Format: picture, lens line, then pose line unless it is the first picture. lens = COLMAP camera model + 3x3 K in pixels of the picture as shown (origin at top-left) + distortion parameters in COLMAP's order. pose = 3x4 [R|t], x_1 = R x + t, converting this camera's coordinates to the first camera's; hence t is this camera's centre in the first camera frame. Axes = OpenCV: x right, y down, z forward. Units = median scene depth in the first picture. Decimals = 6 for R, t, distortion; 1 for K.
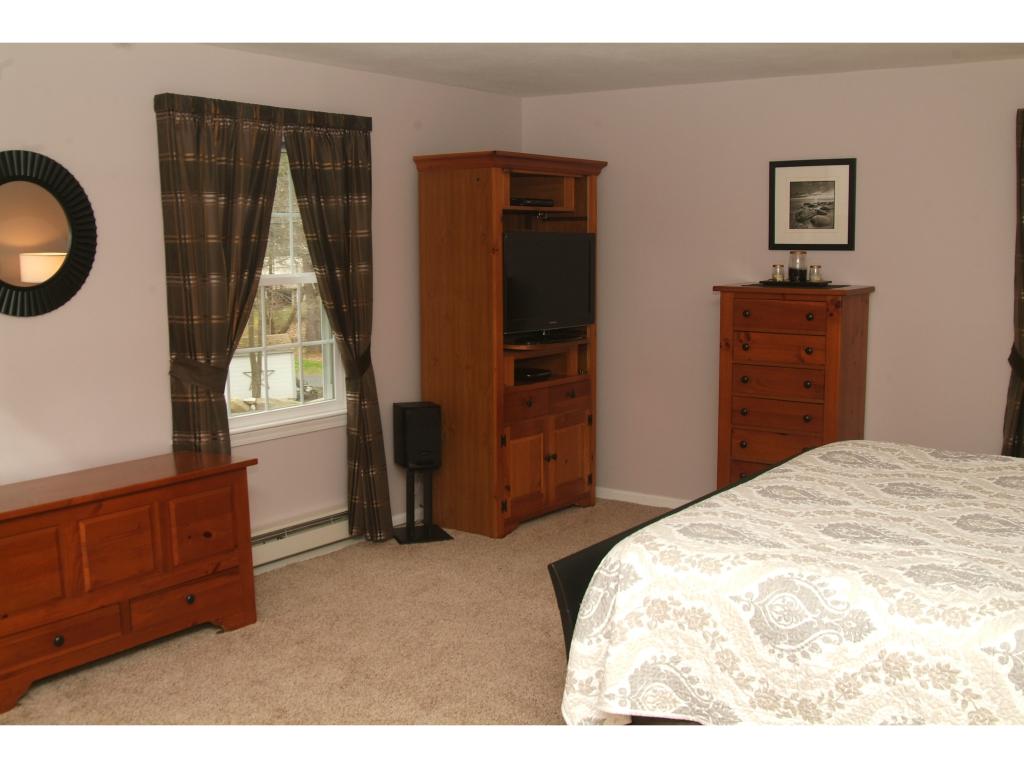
lens RADIAL K [[1104.6, 0, 515.5], [0, 1104.6, 379.6], [0, 0, 1]] dist [-0.091323, 0.000000]
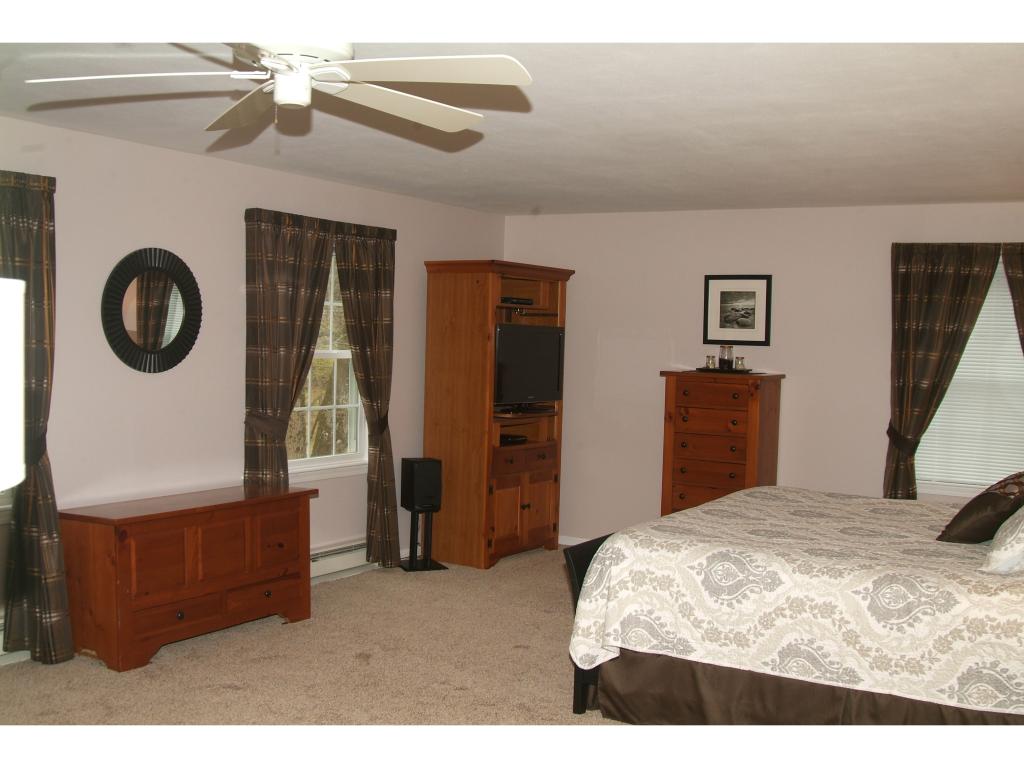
lens RADIAL K [[1104.6, 0, 511.1], [0, 1104.6, 388.8], [0, 0, 1]] dist [-0.091323, 0.000000]
pose [[0.997113, 0.029094, 0.070133, -0.095894], [-0.023479, 0.996551, -0.079594, 0.048727], [-0.072207, 0.077717, 0.994357, -0.300274]]
